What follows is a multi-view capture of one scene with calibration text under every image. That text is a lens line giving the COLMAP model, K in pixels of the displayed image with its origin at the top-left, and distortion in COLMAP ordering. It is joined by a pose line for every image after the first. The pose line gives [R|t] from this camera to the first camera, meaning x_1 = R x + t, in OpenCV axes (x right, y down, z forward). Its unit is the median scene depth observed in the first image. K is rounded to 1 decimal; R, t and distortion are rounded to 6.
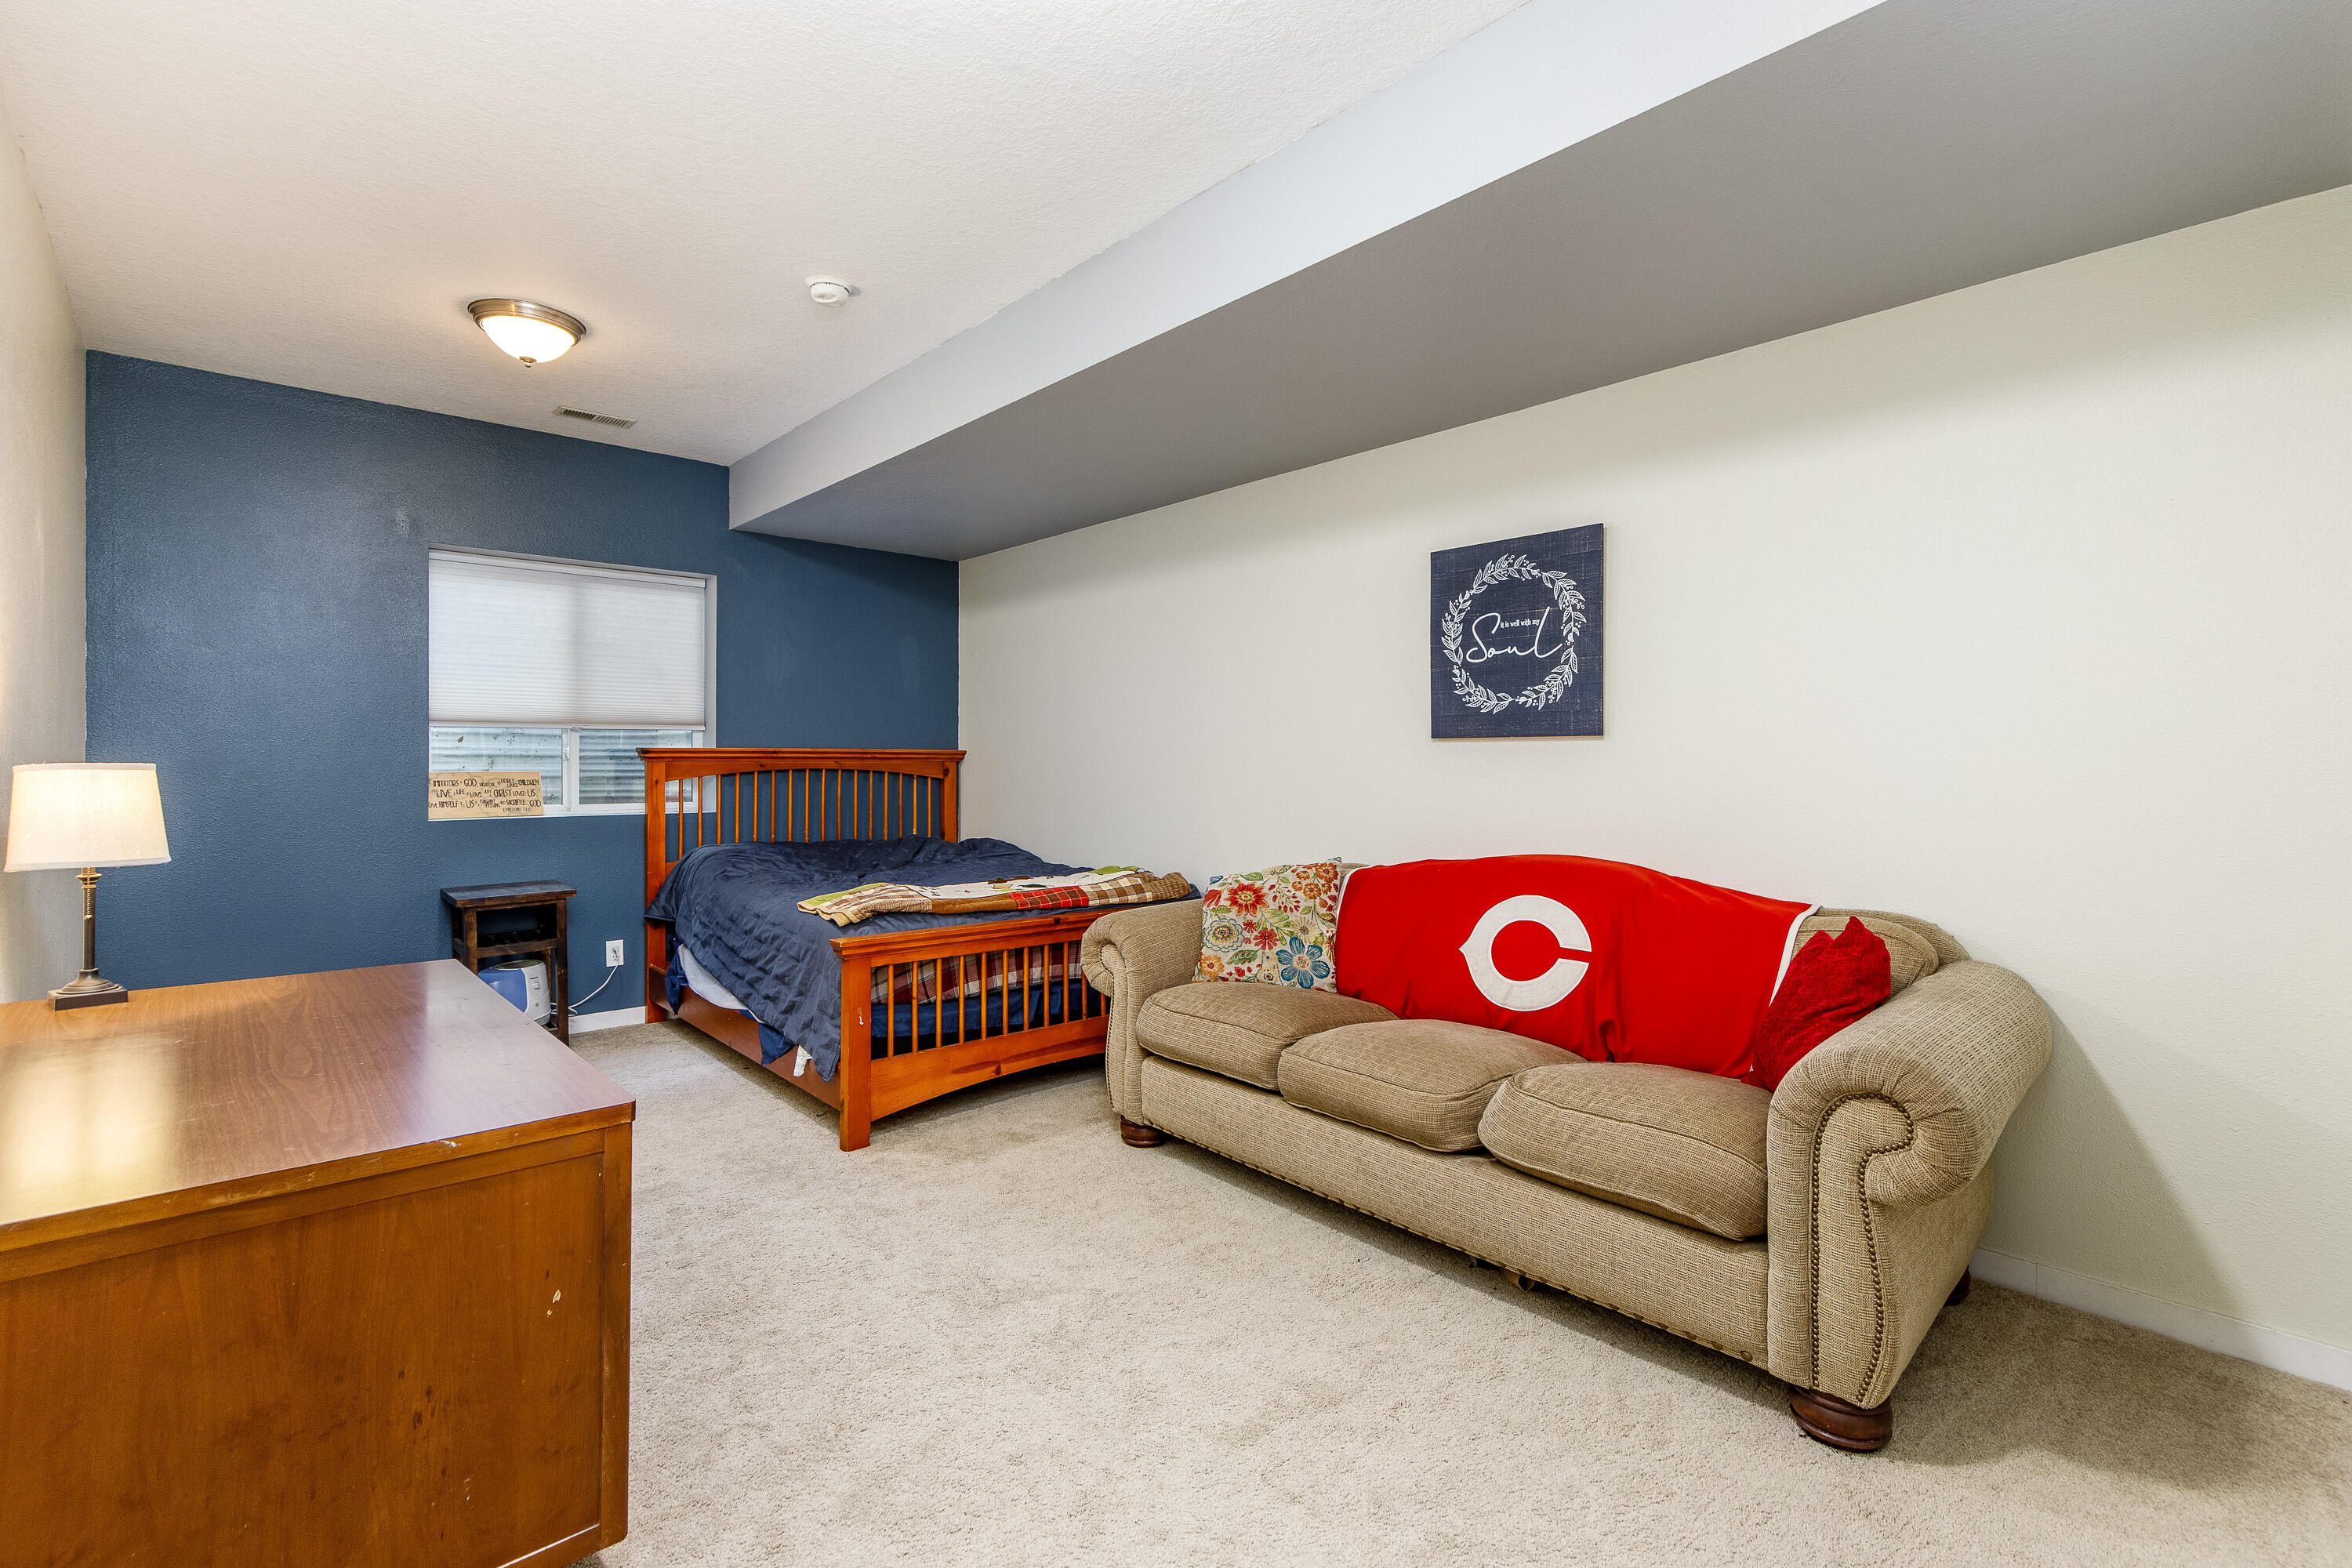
lens RADIAL K [[1095.1, 0, 1167.9], [0, 1095.1, 774.7], [0, 0, 1]] dist [-0.017709, -0.000234]
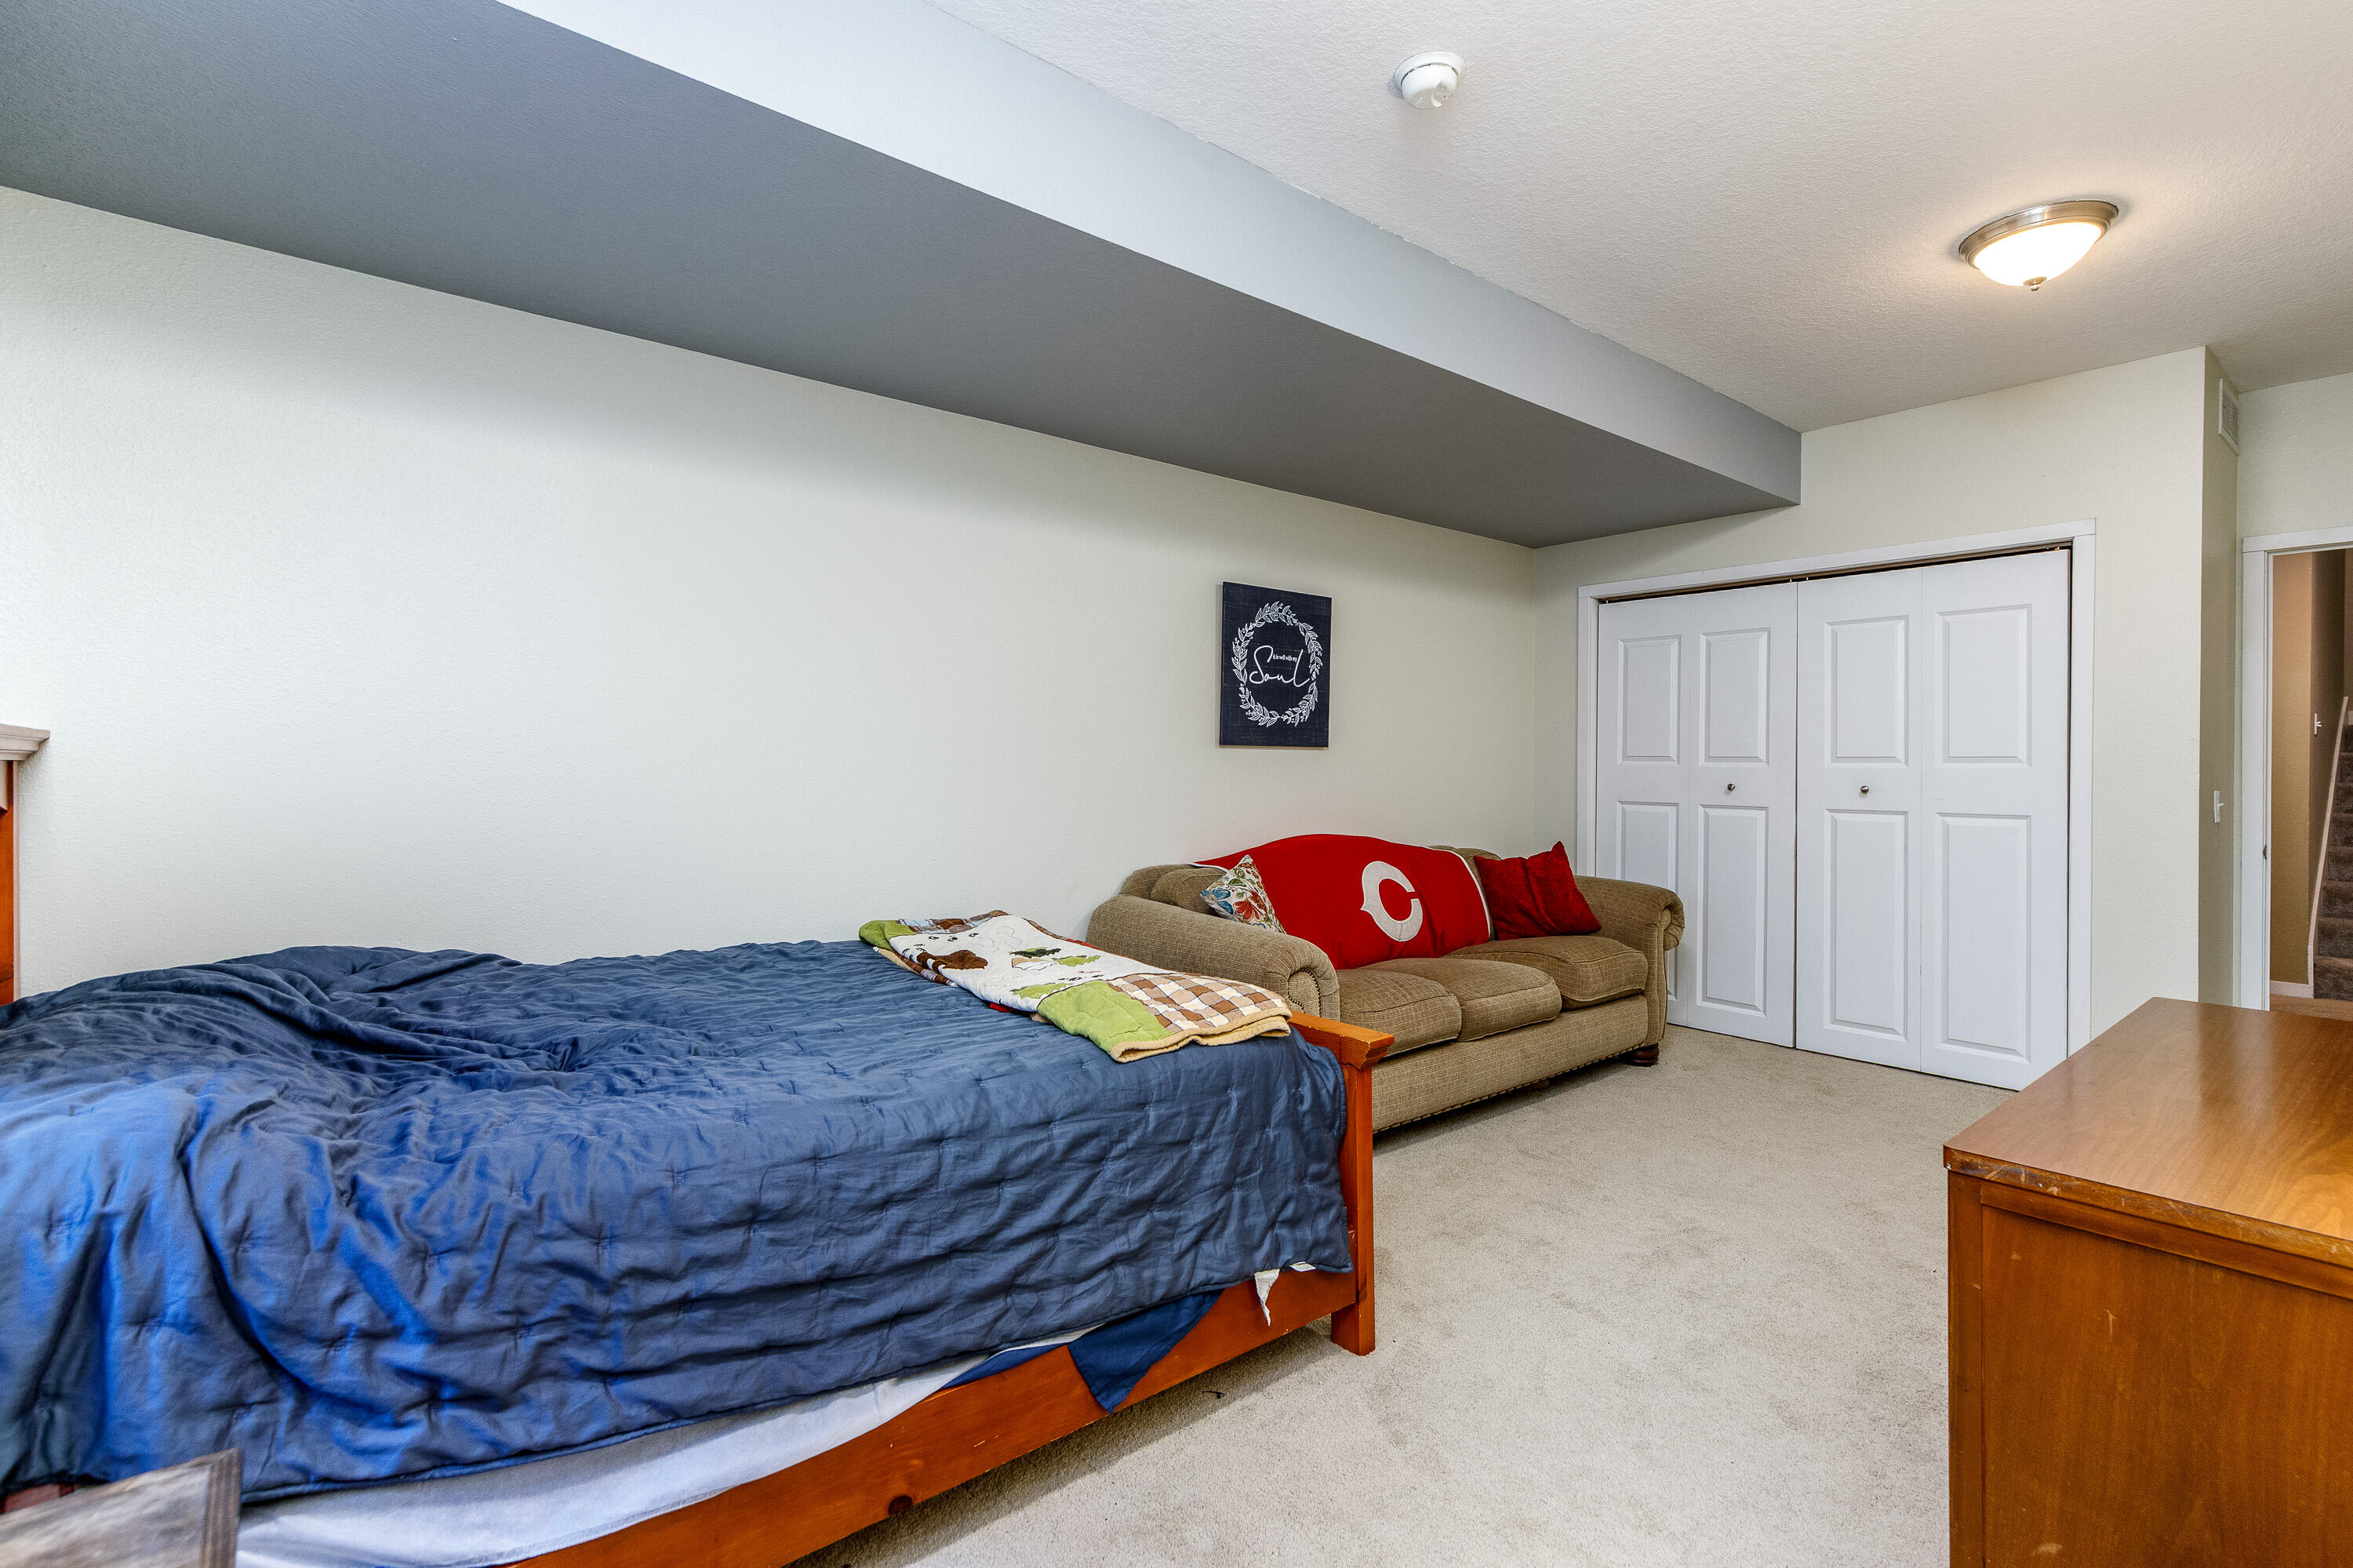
lens RADIAL K [[1095.6, 0, 1169.5], [0, 1095.6, 776.8], [0, 0, 1]] dist [-0.017709, -0.000234]
pose [[0.017696, -0.011675, 0.999775, -0.958237], [0.006097, 0.999914, 0.011569, -0.014726], [-0.999825, 0.005891, 0.017766, 1.104653]]
